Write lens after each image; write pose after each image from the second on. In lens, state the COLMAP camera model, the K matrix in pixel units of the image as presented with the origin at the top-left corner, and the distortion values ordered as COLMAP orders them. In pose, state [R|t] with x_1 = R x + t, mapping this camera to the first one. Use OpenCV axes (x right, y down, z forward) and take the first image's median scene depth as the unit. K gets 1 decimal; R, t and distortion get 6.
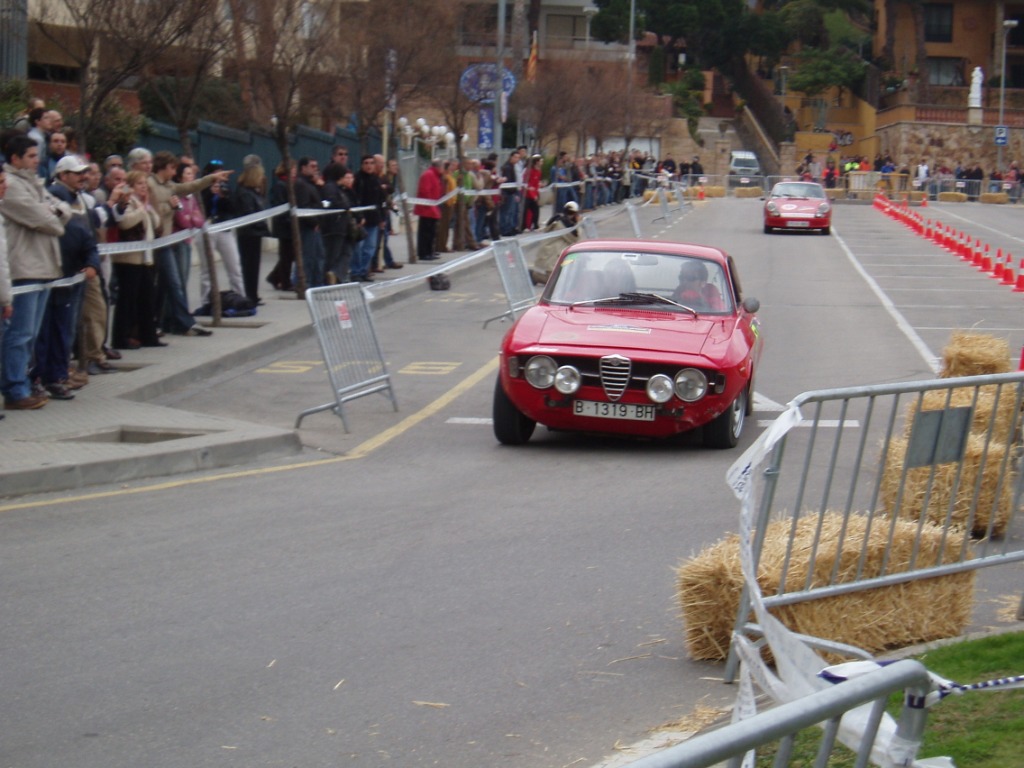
lens RADIAL K [[2646.0, 0, 509.9], [0, 2646.0, 383.1], [0, 0, 1]] dist [-0.030219, 0.000000]
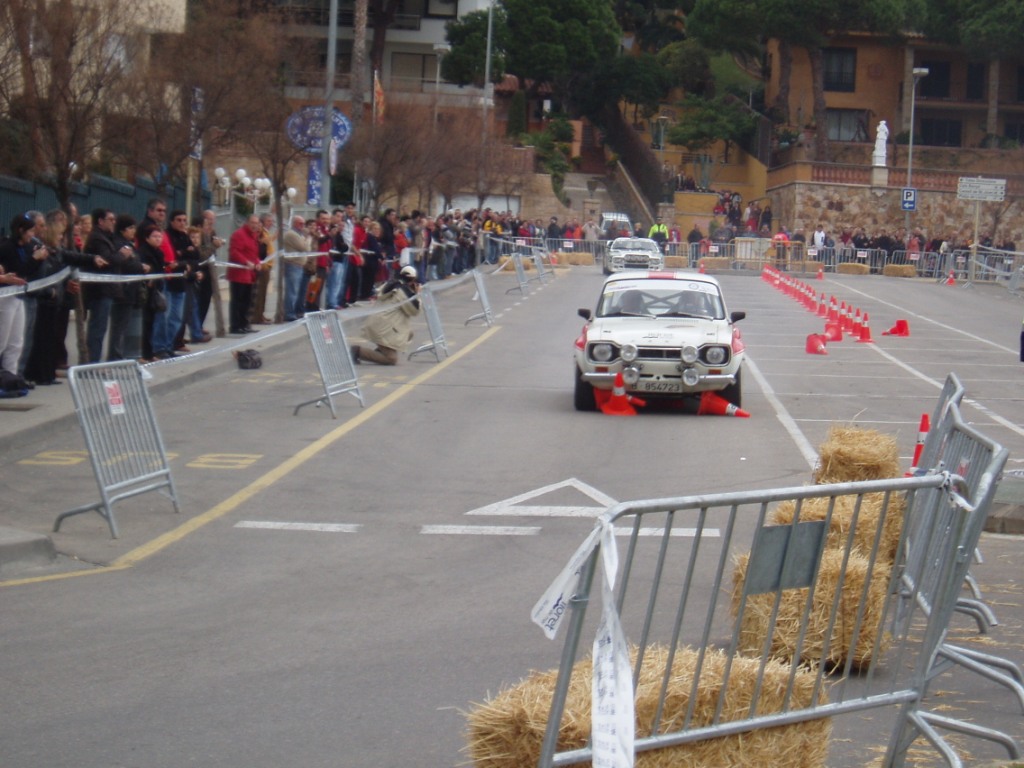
lens RADIAL K [[3039.2, 0, 512.8], [0, 3039.2, 388.4], [0, 0, 1]] dist [-0.017842, 0.000000]
pose [[0.998509, 0.012026, 0.053251, 0.007405], [-0.010487, 0.999522, -0.029093, -0.001184], [-0.053575, 0.028491, 0.998157, 0.014590]]
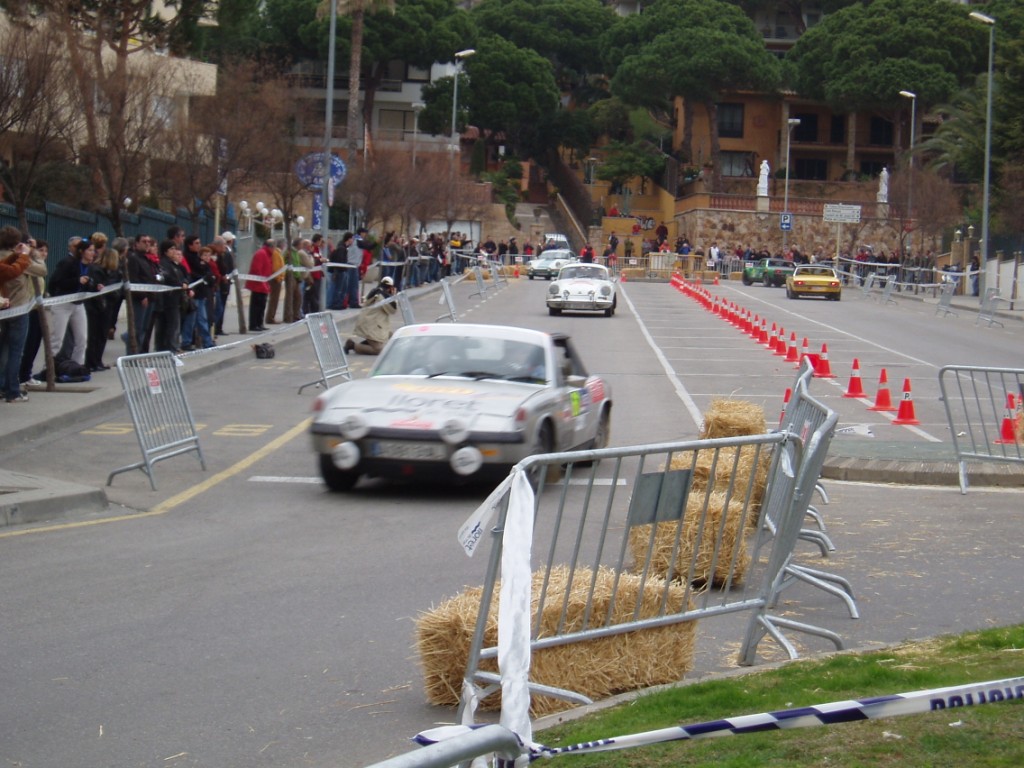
lens RADIAL K [[2392.9, 0, 512.7], [0, 2392.9, 378.2], [0, 0, 1]] dist [-0.054315, 0.000000]
pose [[0.997713, 0.003376, 0.067503, 0.010612], [-0.001560, 0.999636, -0.026936, -0.000524], [-0.067569, 0.026769, 0.997355, 0.008066]]
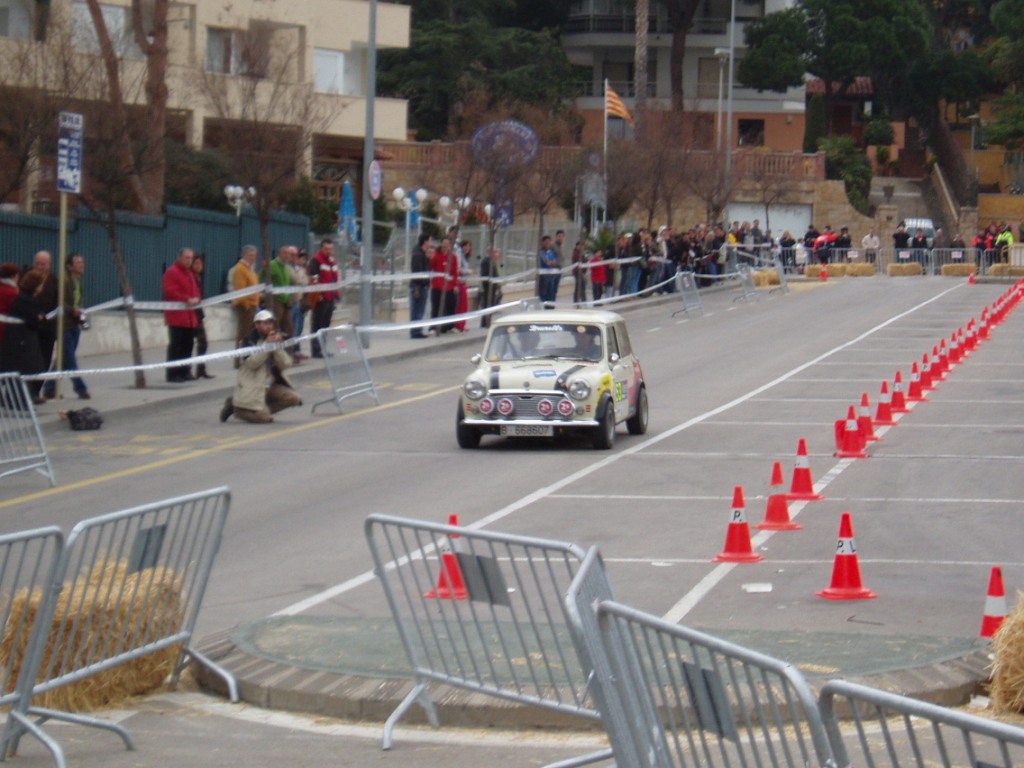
lens RADIAL K [[3039.2, 0, 512.6], [0, 3039.2, 384.8], [0, 0, 1]] dist [-0.017842, 0.000000]
pose [[0.995337, -0.008896, -0.096047, 0.208670], [0.005805, 0.999458, -0.032412, -0.022505], [0.096283, 0.031703, 0.994849, 0.176463]]
